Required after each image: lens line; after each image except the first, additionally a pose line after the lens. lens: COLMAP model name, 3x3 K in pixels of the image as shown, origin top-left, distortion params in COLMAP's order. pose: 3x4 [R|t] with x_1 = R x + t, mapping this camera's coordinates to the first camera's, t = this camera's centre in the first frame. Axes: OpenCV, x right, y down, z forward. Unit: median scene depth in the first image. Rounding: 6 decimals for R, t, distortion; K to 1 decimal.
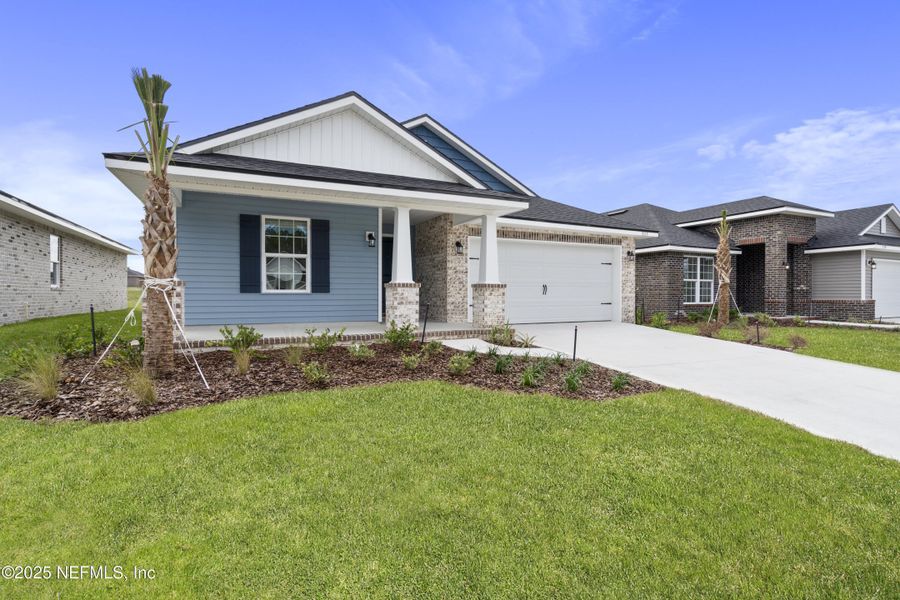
lens RADIAL K [[435.4, 0, 450.6], [0, 435.4, 300.5], [0, 0, 1]] dist [-0.003661, 0.000491]
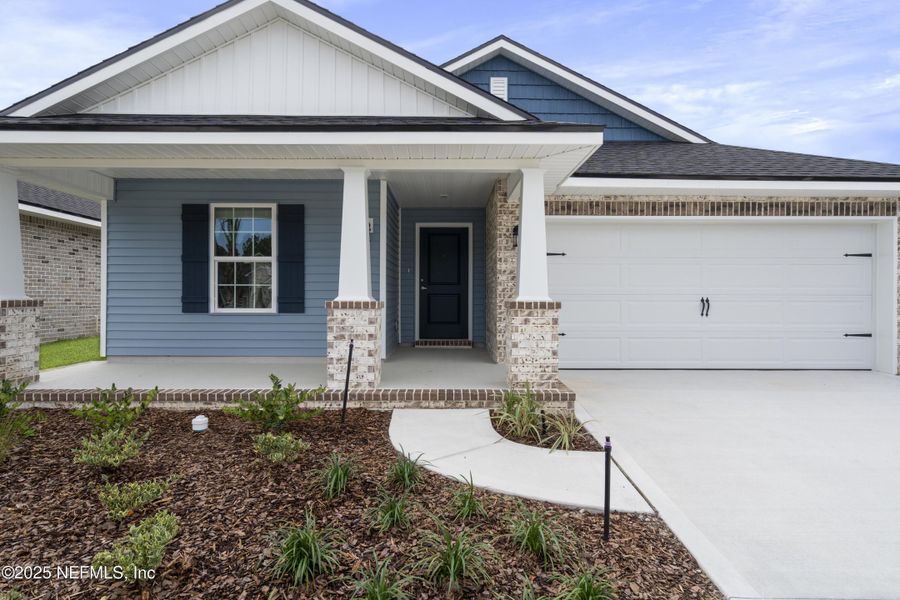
lens RADIAL K [[480.4, 0, 451.0], [0, 480.4, 299.5], [0, 0, 1]] dist [0.007918, -0.002760]
pose [[0.906205, 0.002524, -0.422831, 0.247218], [-0.009563, 0.999849, -0.014526, -0.031008], [0.422730, 0.017207, 0.906092, 0.443776]]
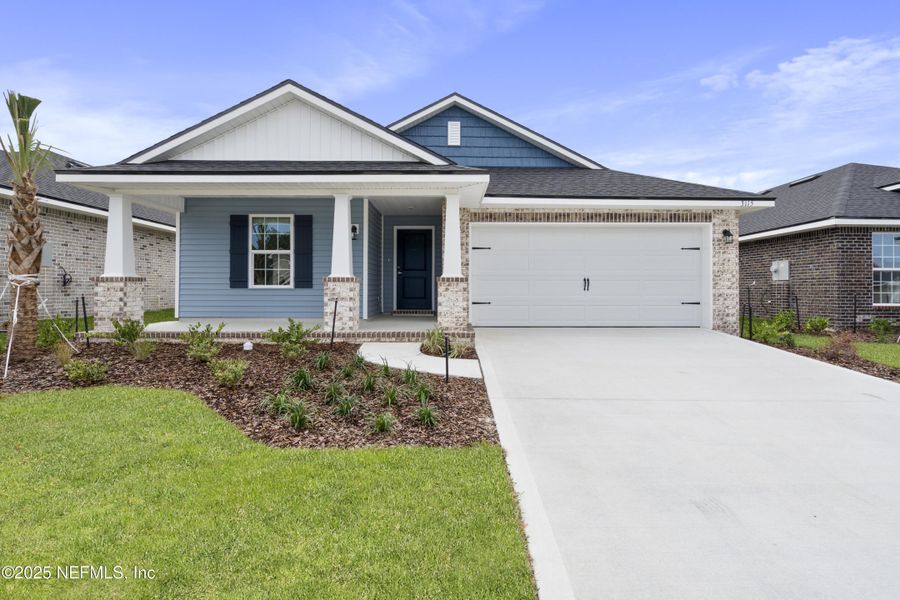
lens RADIAL K [[435.4, 0, 454.3], [0, 435.4, 286.6], [0, 0, 1]] dist [-0.003661, 0.000491]
pose [[0.906433, -0.002166, -0.422343, 0.447780], [-0.008092, 0.999714, -0.022494, -0.001992], [0.422271, 0.023807, 0.906157, 0.252133]]
